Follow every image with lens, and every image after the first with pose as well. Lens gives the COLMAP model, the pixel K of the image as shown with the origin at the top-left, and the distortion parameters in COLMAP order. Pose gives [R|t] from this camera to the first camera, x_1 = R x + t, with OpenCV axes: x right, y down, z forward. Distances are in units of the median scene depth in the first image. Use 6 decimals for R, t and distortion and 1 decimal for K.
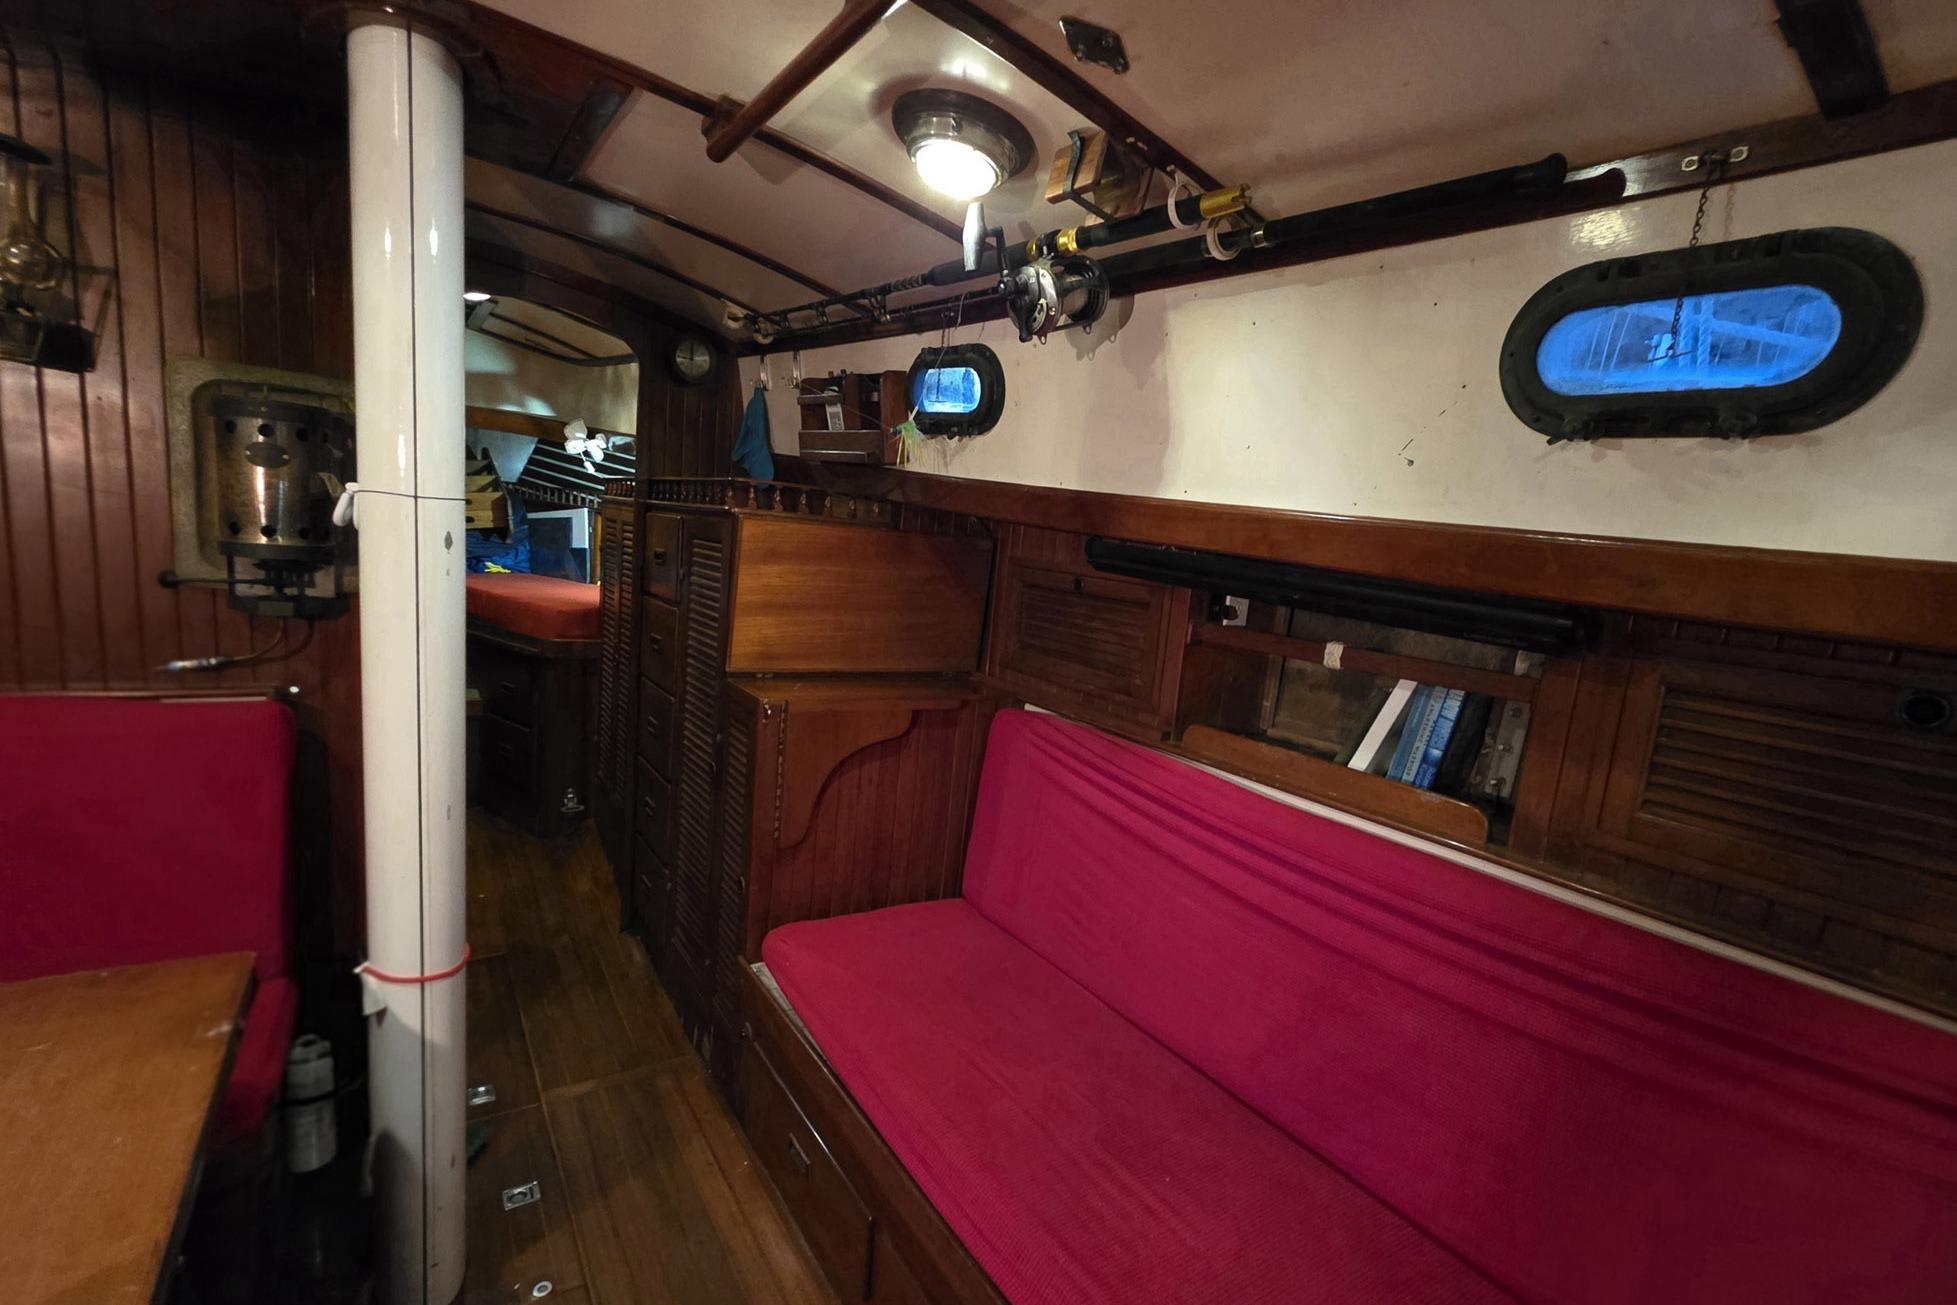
lens RADIAL K [[880.4, 0, 988.2], [0, 880.4, 675.2], [0, 0, 1]] dist [0.001574, 0.000502]
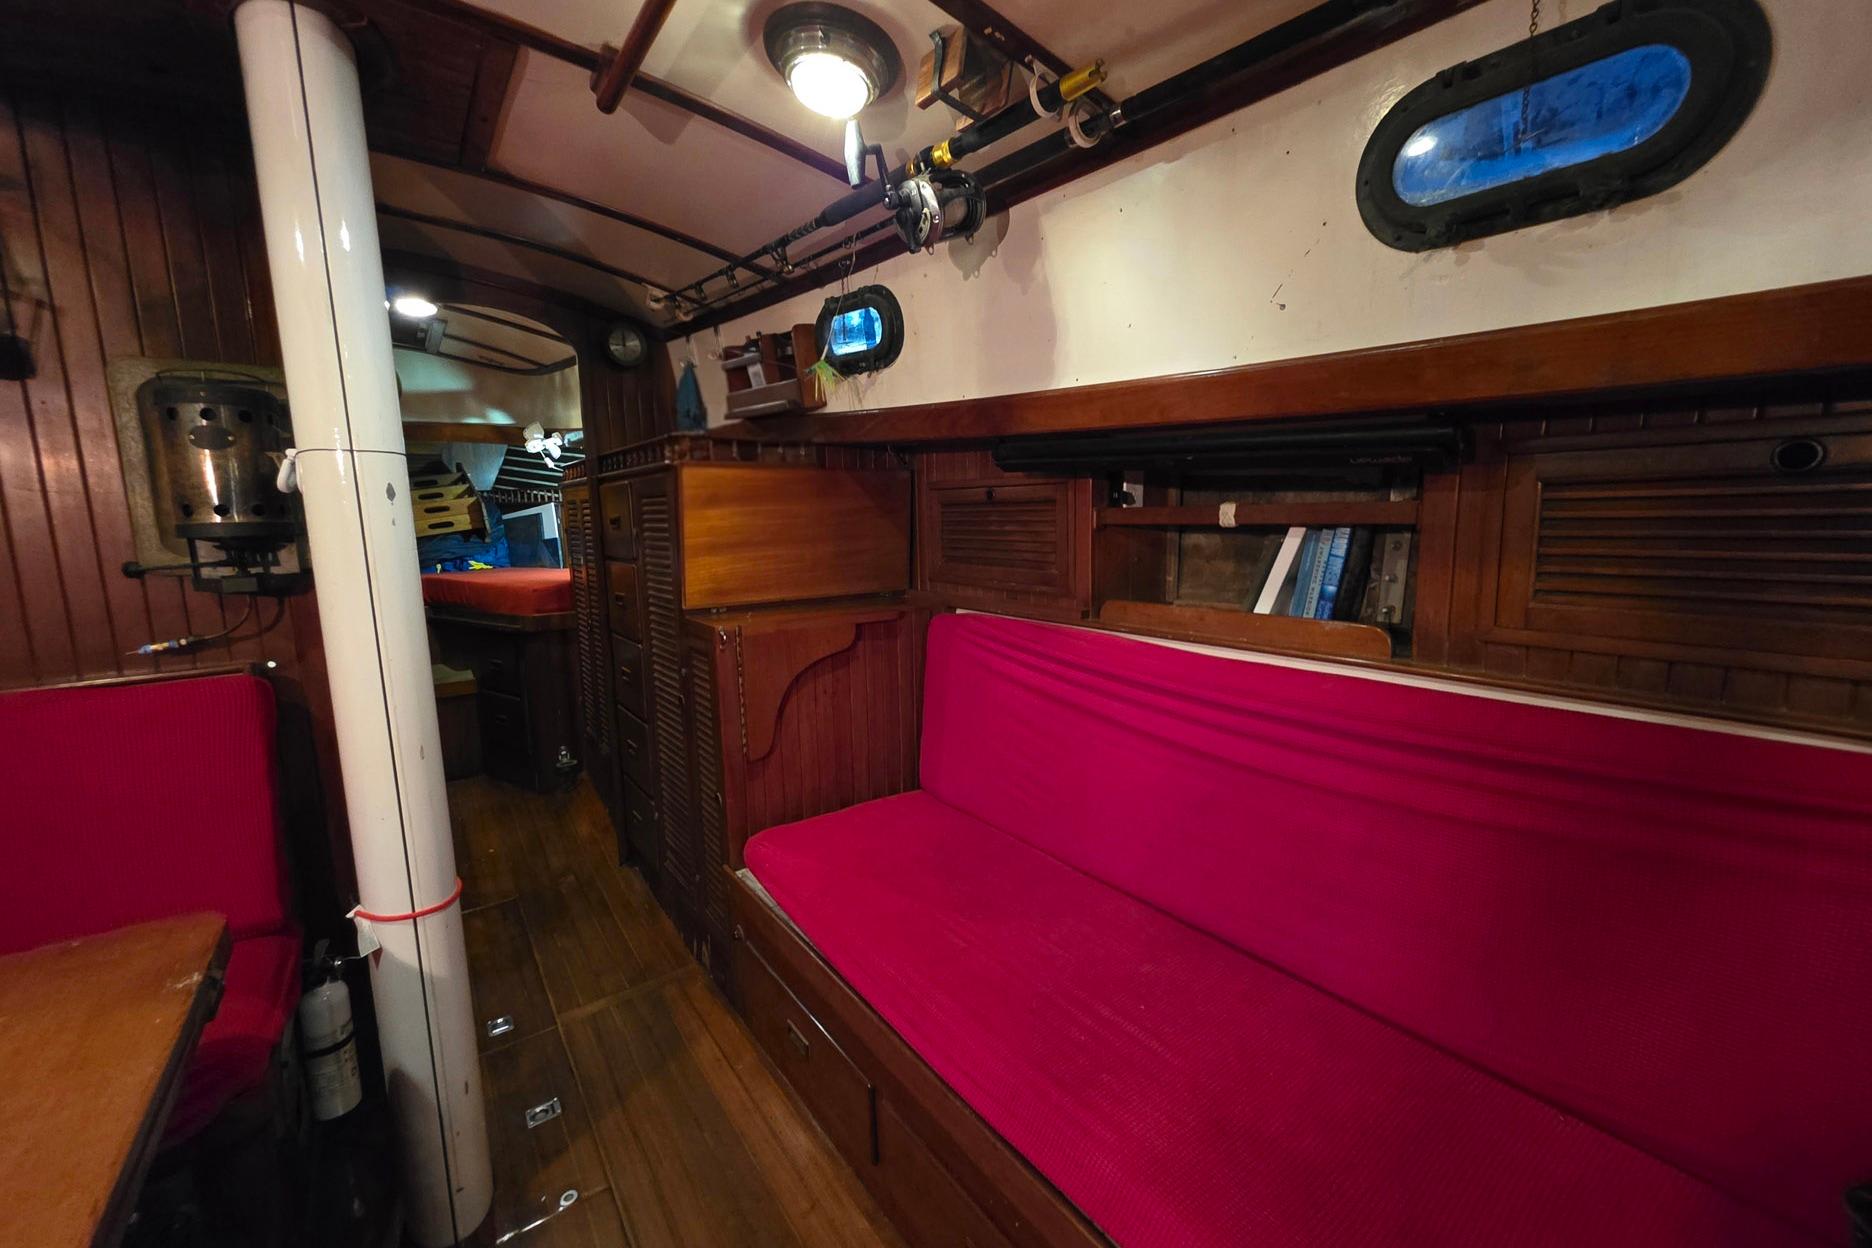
lens RADIAL K [[737.0, 0, 945.9], [0, 737.0, 613.8], [0, 0, 1]] dist [0.002009, -0.000183]
pose [[0.992226, -0.120364, 0.031609, -0.001570], [0.120956, 0.992503, -0.017529, 0.067742], [-0.029262, 0.021216, 0.999347, 0.083200]]
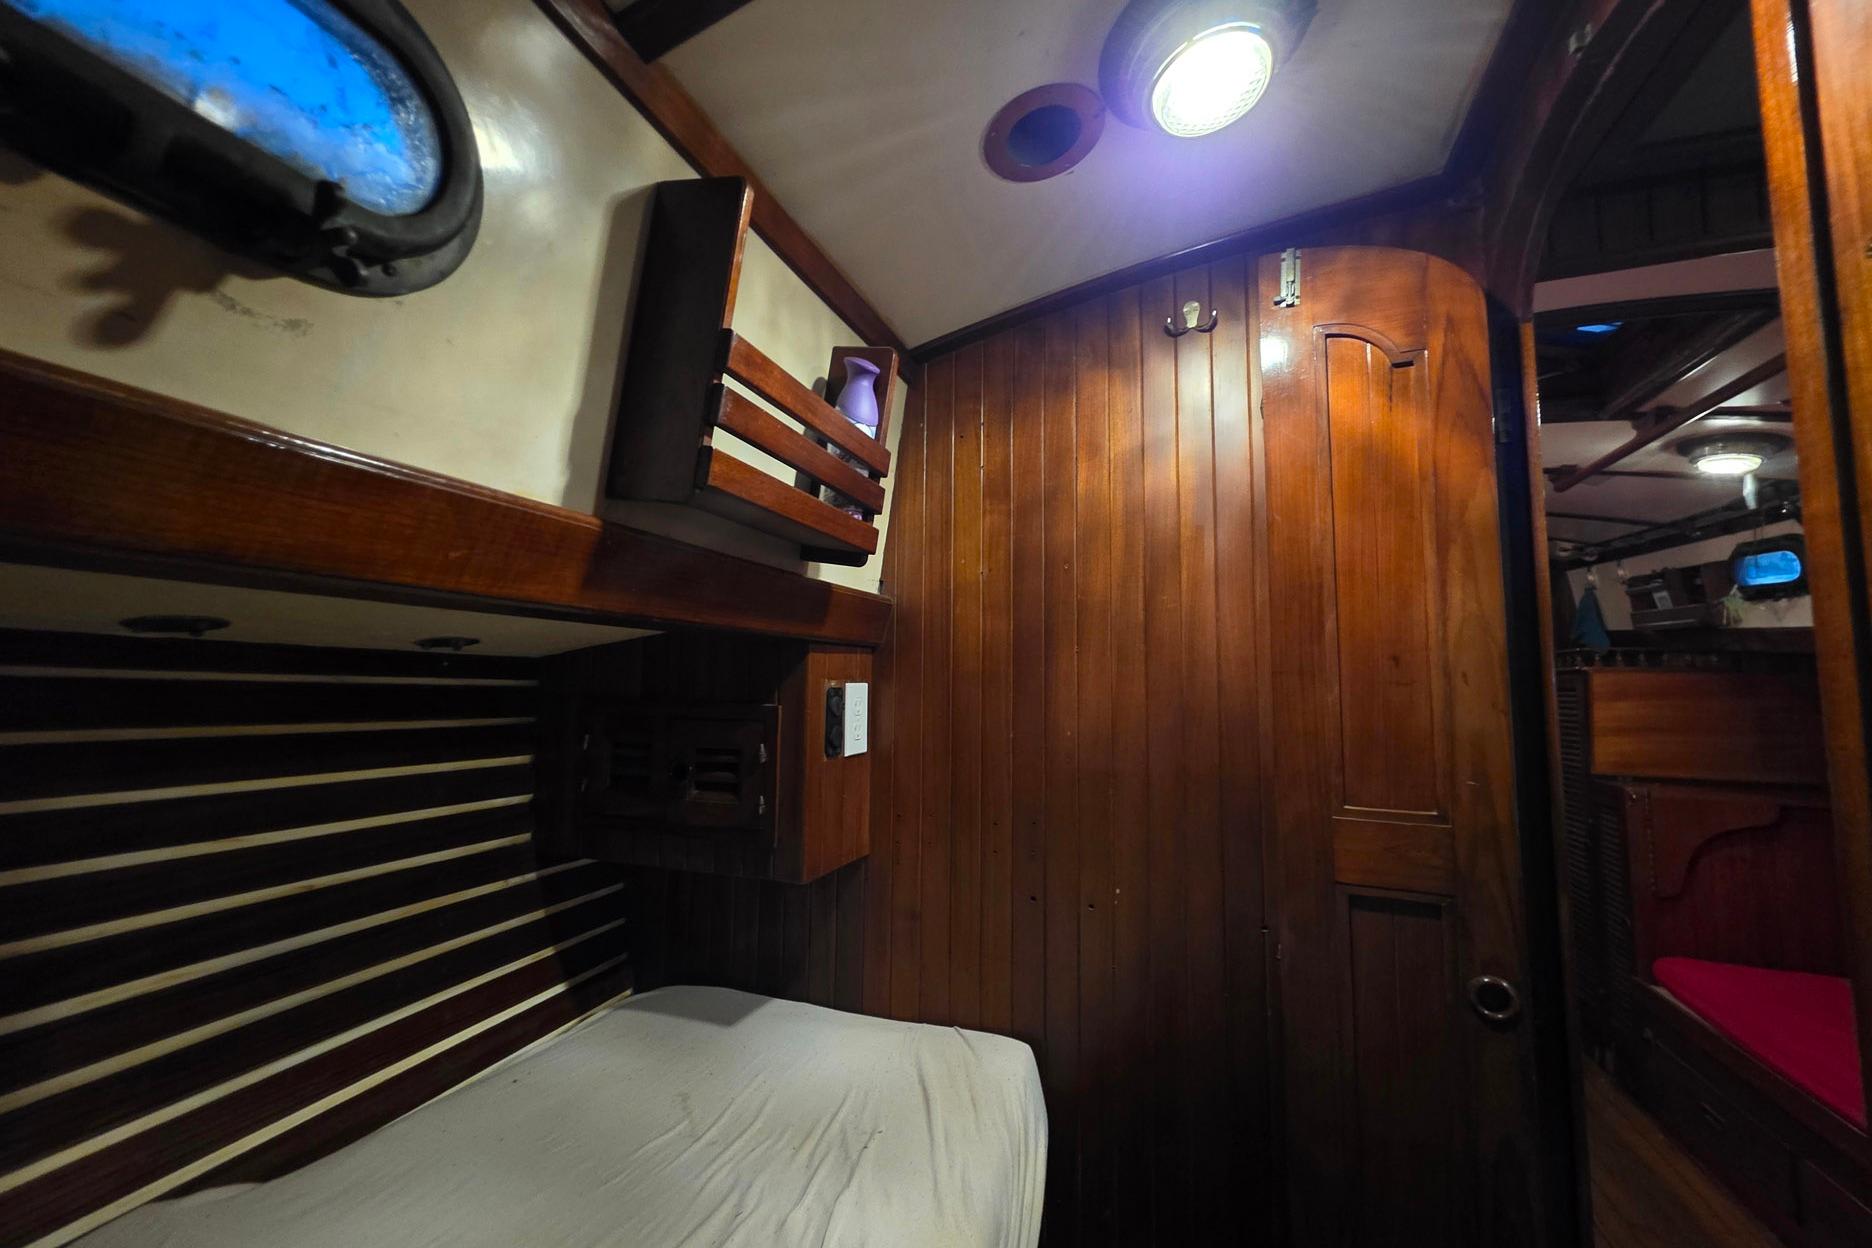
lens RADIAL K [[737.0, 0, 945.9], [0, 737.0, 613.8], [0, 0, 1]] dist [0.002009, -0.000183]
pose [[0.575311, -0.163207, -0.801486, 0.148833], [-0.090193, 0.961257, -0.260482, 0.192102], [0.812947, 0.222147, 0.538301, -0.767755]]
